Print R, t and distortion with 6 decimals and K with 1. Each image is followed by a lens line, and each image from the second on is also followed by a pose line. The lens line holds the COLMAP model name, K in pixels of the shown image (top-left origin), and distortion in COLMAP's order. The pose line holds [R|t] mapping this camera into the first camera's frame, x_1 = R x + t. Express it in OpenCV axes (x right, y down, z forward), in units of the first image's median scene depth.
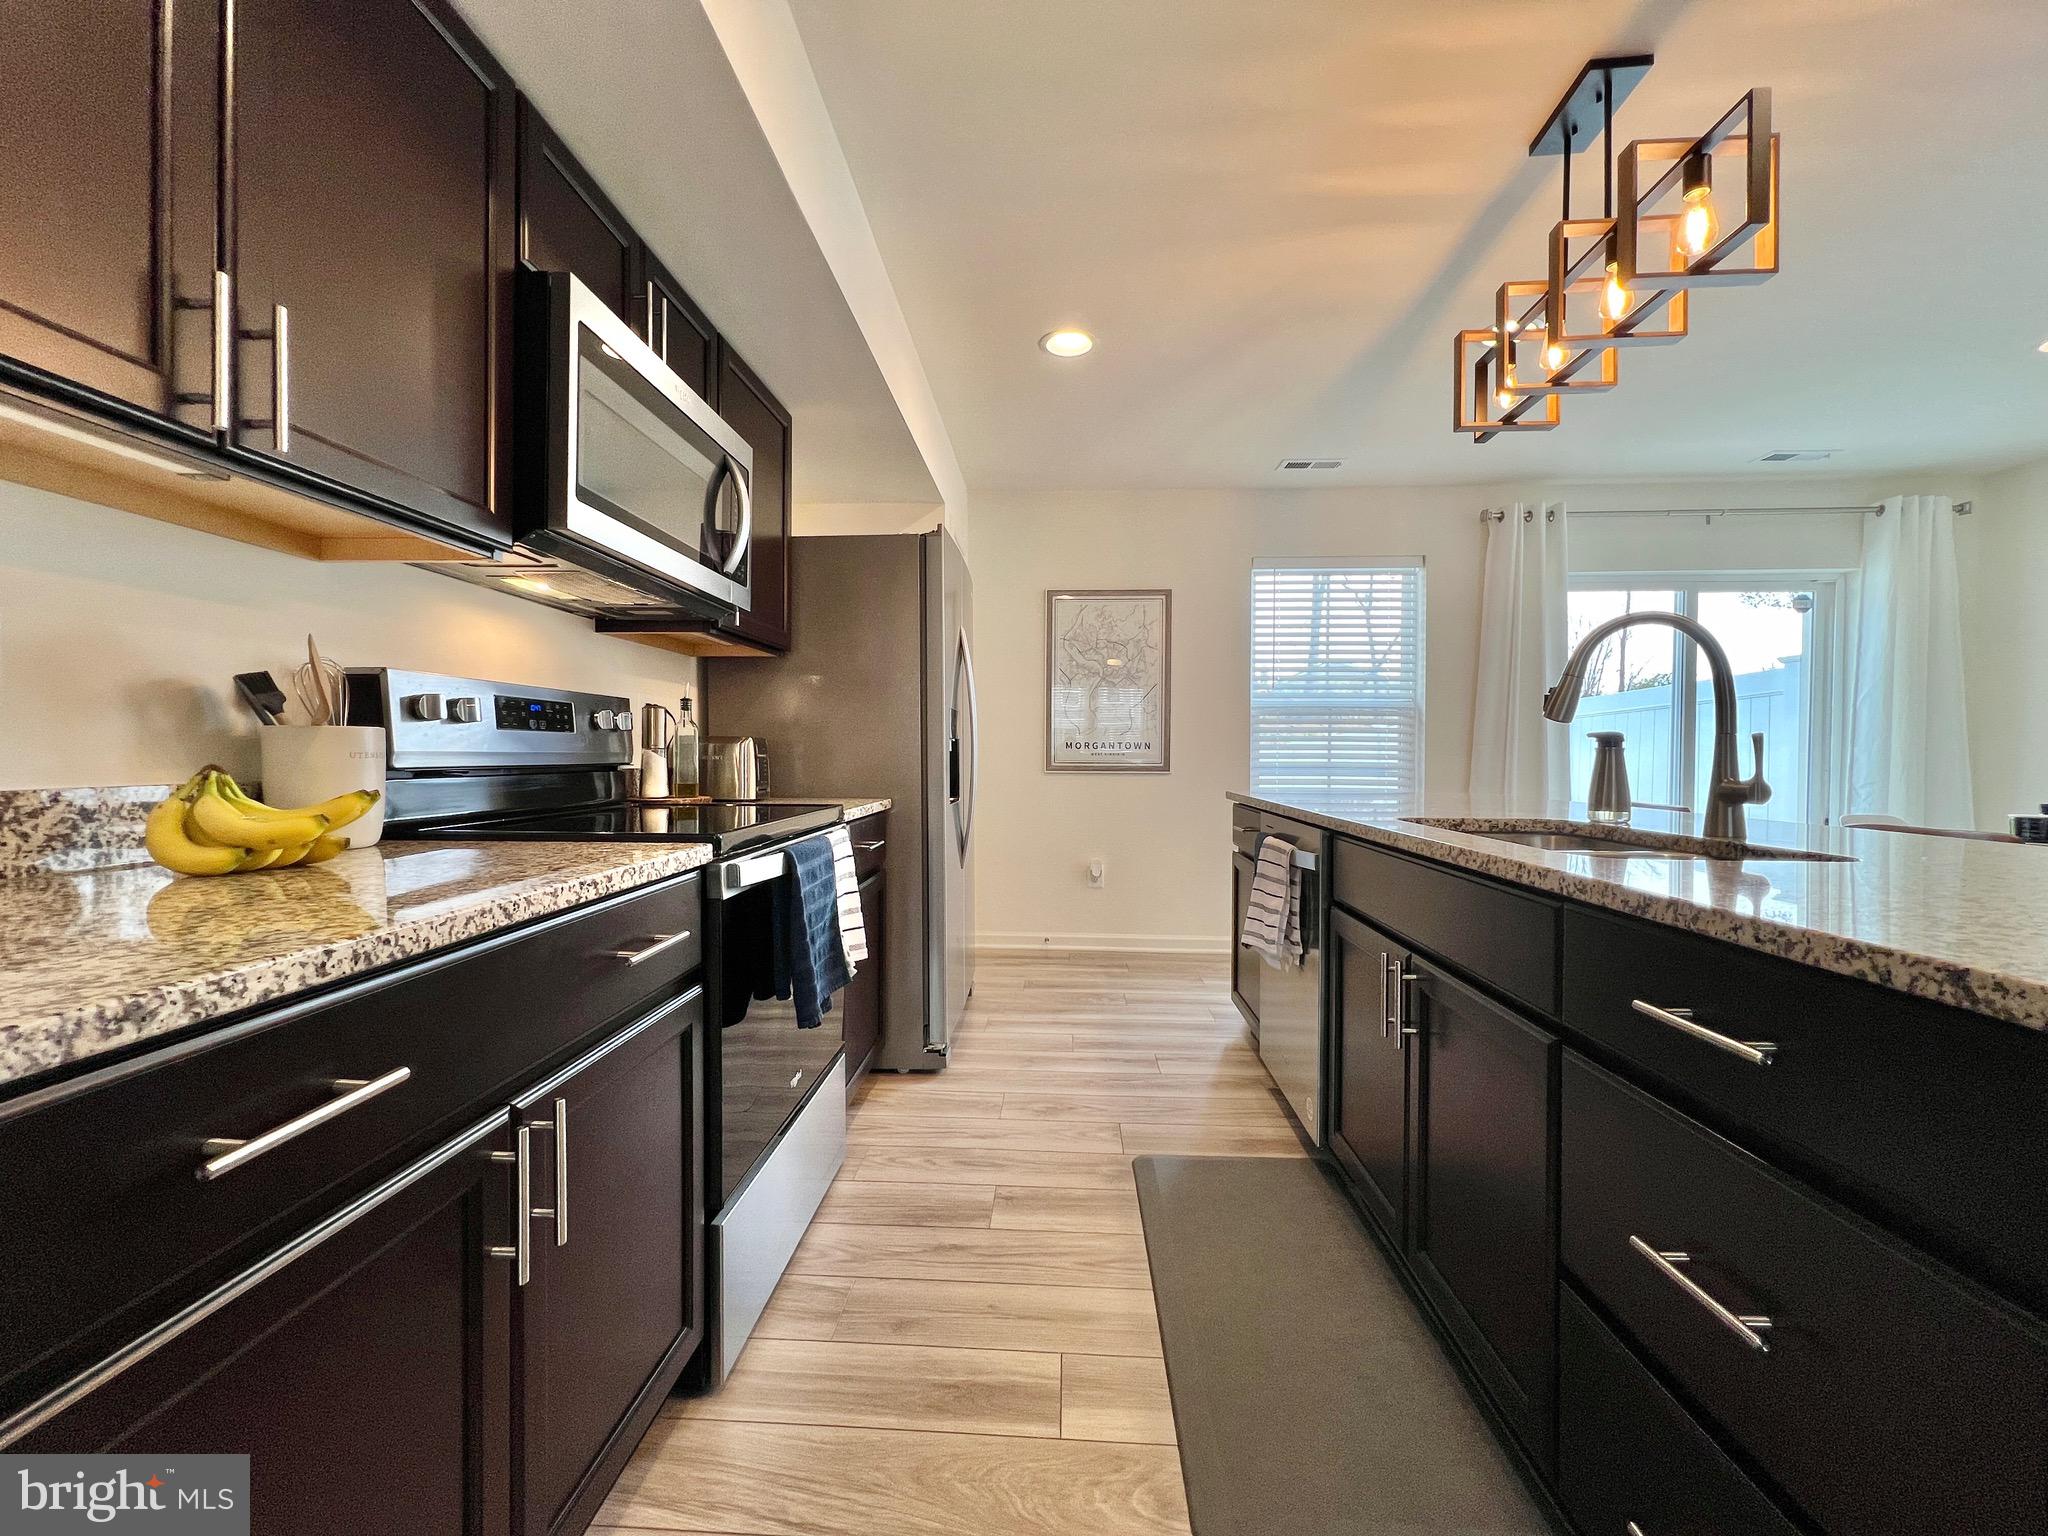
lens RADIAL K [[815.3, 0, 1019.2], [0, 815.3, 763.9], [0, 0, 1]] dist [0.000069, 0.000114]
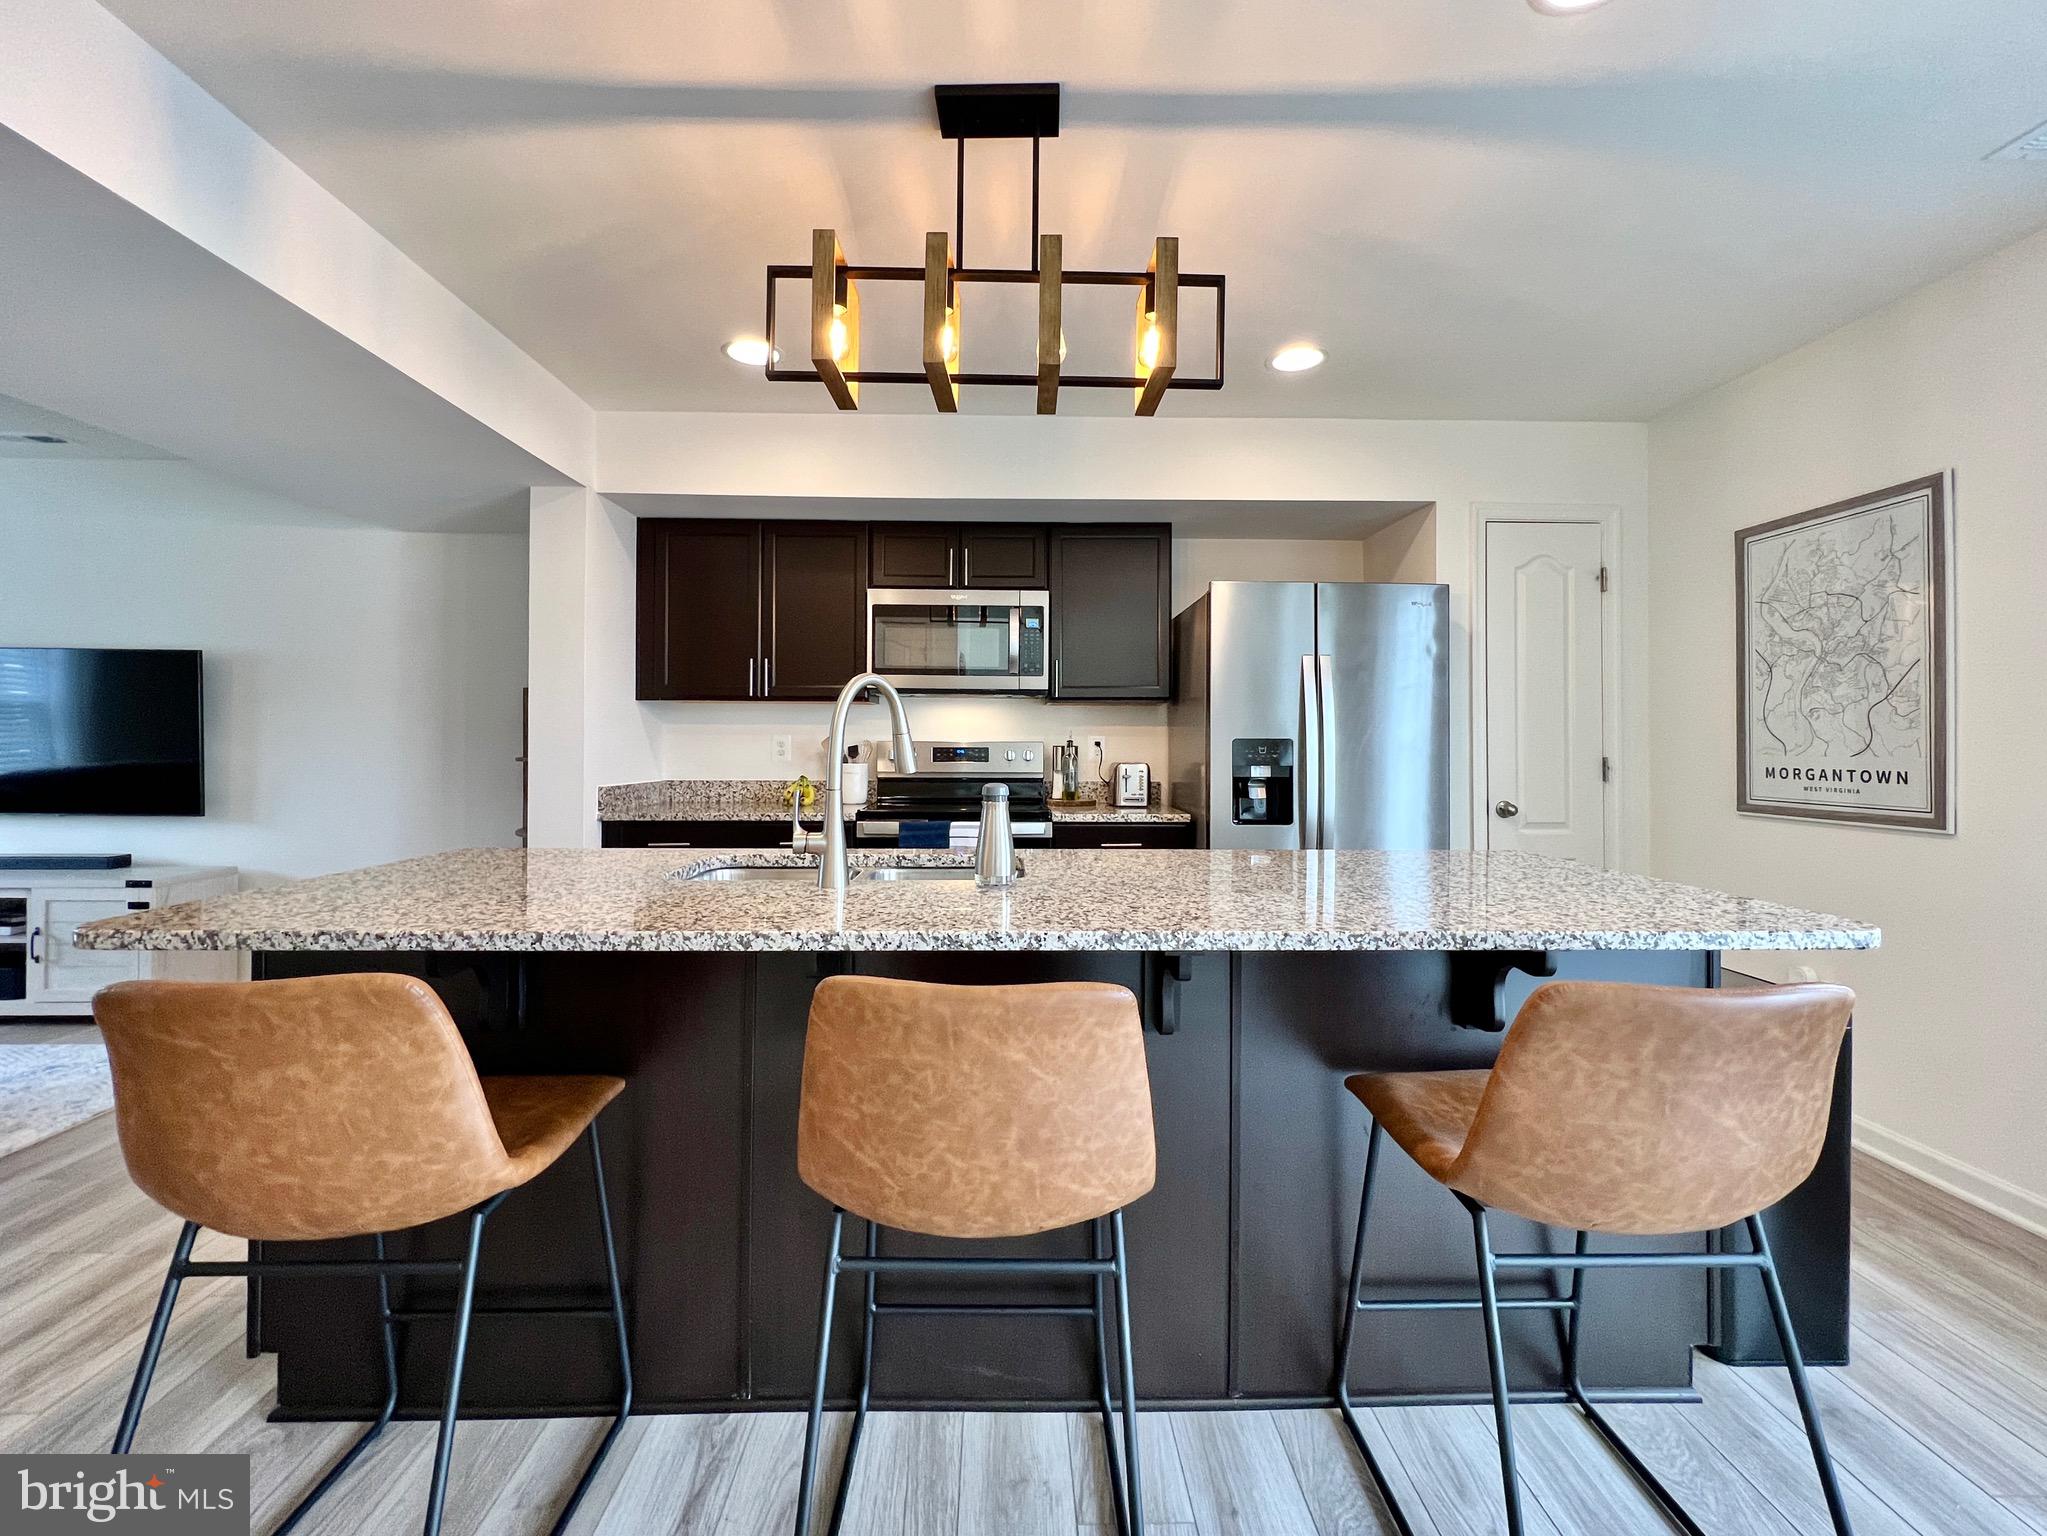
lens RADIAL K [[864.8, 0, 1021.0], [0, 864.8, 736.7], [0, 0, 1]] dist [-0.002441, -0.000127]
pose [[0.081354, -0.012816, -0.996603, 1.251306], [-0.017634, 0.999742, -0.014296, -0.057473], [0.996529, 0.018738, 0.081107, 0.714433]]
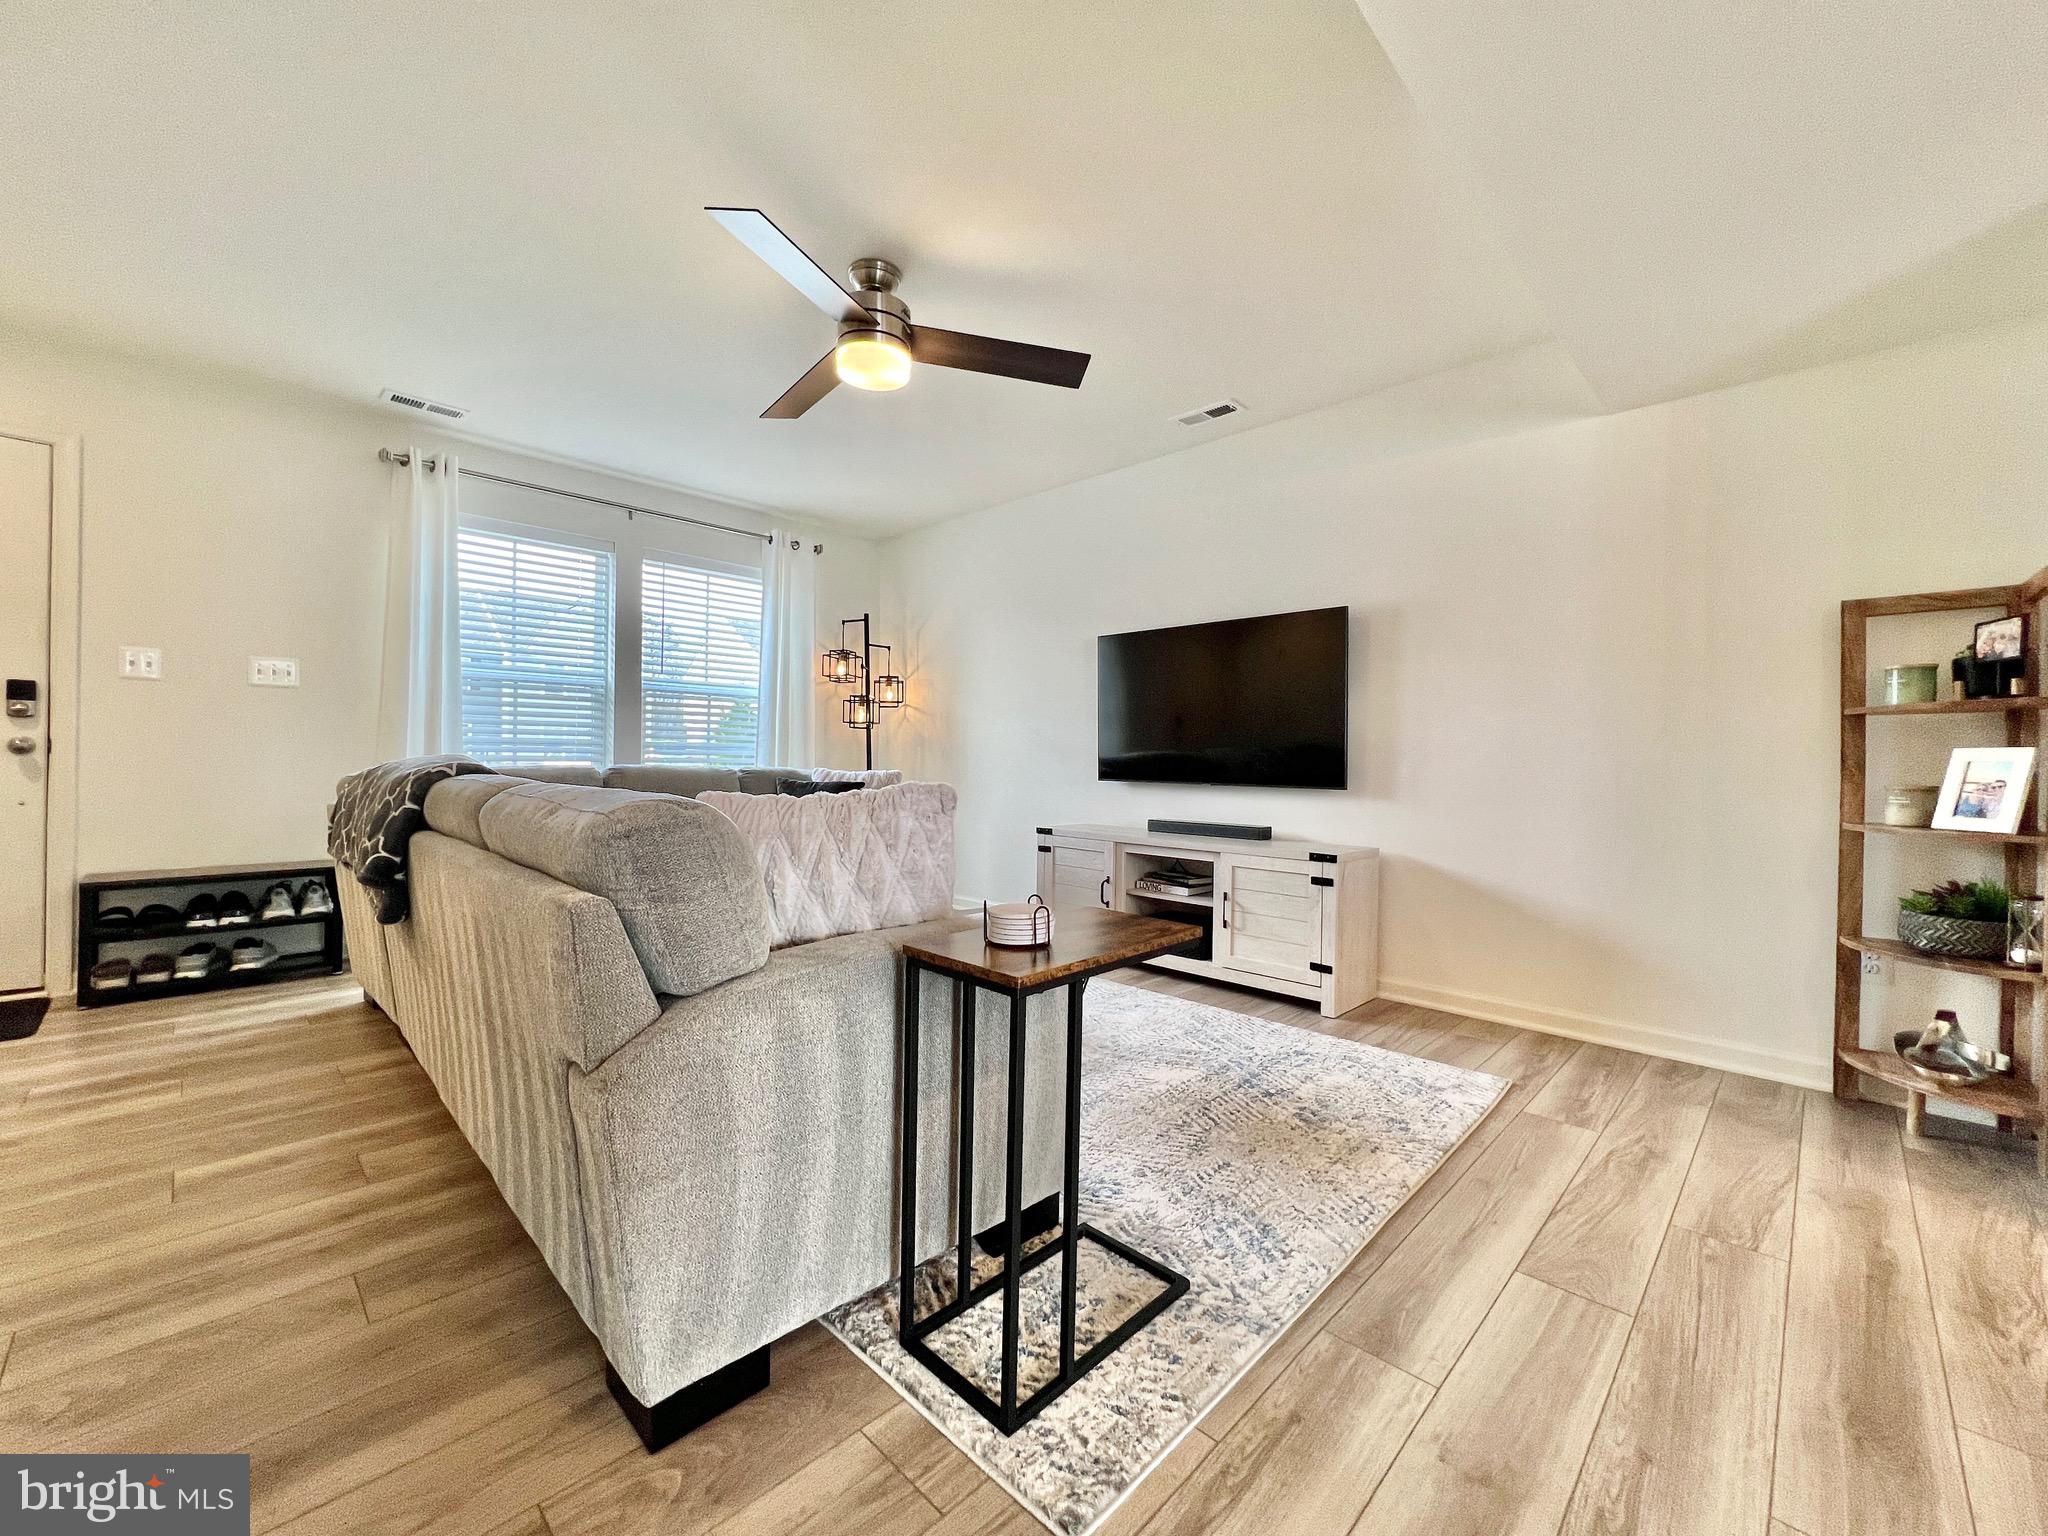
lens RADIAL K [[818.3, 0, 1017.6], [0, 818.3, 764.0], [0, 0, 1]] dist [-0.002535, -0.000004]
pose [[-0.659918, -0.014722, -0.751193, 0.921833], [-0.028979, 0.999563, 0.005868, 0.062845], [0.750778, 0.025641, -0.660056, -0.206215]]
